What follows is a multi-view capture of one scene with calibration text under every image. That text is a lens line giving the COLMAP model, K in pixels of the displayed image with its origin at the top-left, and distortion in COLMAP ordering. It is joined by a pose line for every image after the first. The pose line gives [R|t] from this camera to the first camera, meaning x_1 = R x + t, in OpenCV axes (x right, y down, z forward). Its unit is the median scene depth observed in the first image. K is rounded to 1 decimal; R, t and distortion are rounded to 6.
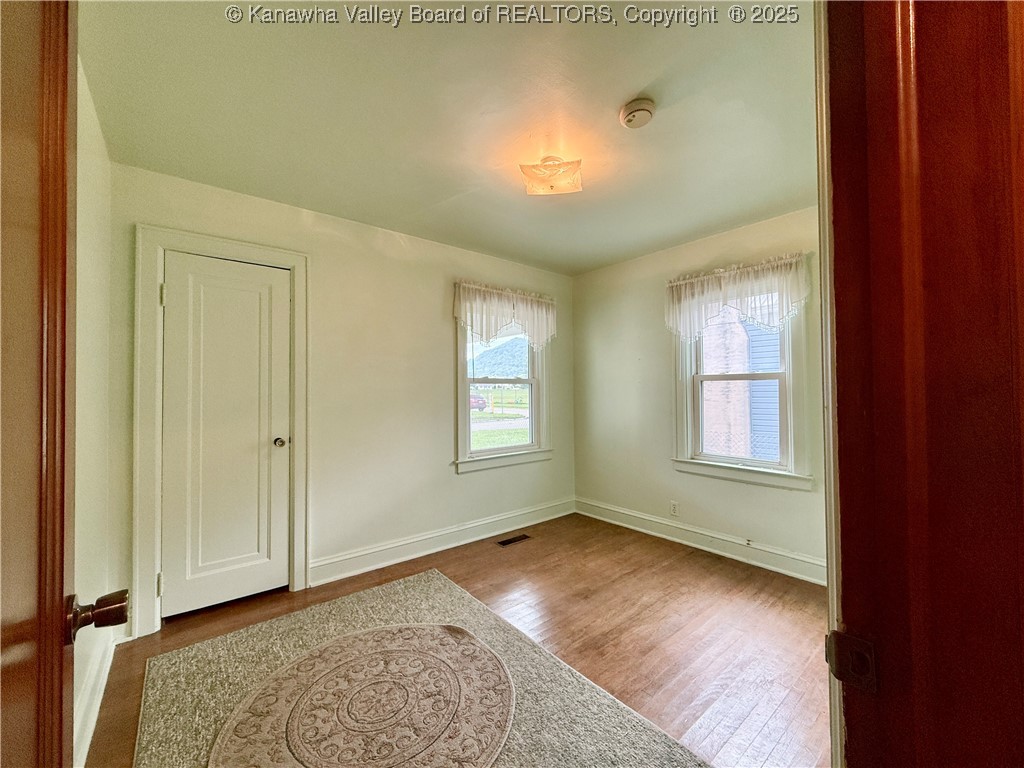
lens RADIAL K [[412.4, 0, 511.5], [0, 412.4, 385.3], [0, 0, 1]] dist [-0.005344, -0.000097]
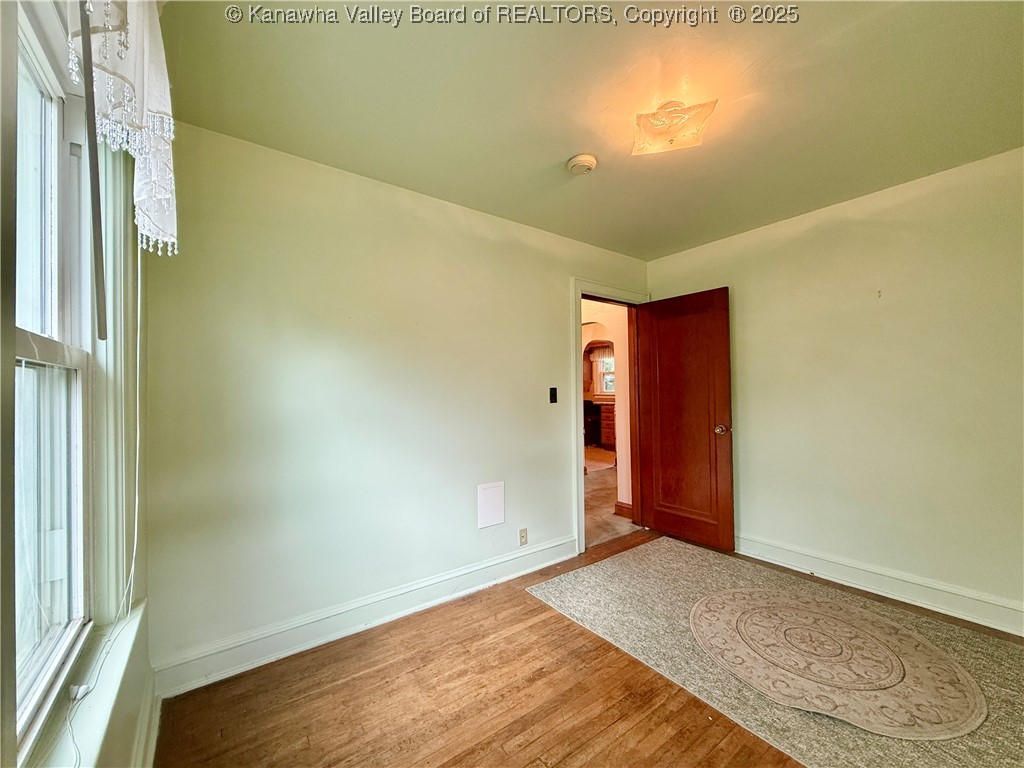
lens RADIAL K [[412.4, 0, 510.3], [0, 412.4, 385.4], [0, 0, 1]] dist [-0.005344, -0.000097]
pose [[-0.998871, 0.016640, 0.044500, 0.427162], [0.015535, 0.999565, -0.025066, 0.028531], [-0.044898, -0.024347, -0.998695, 1.947007]]
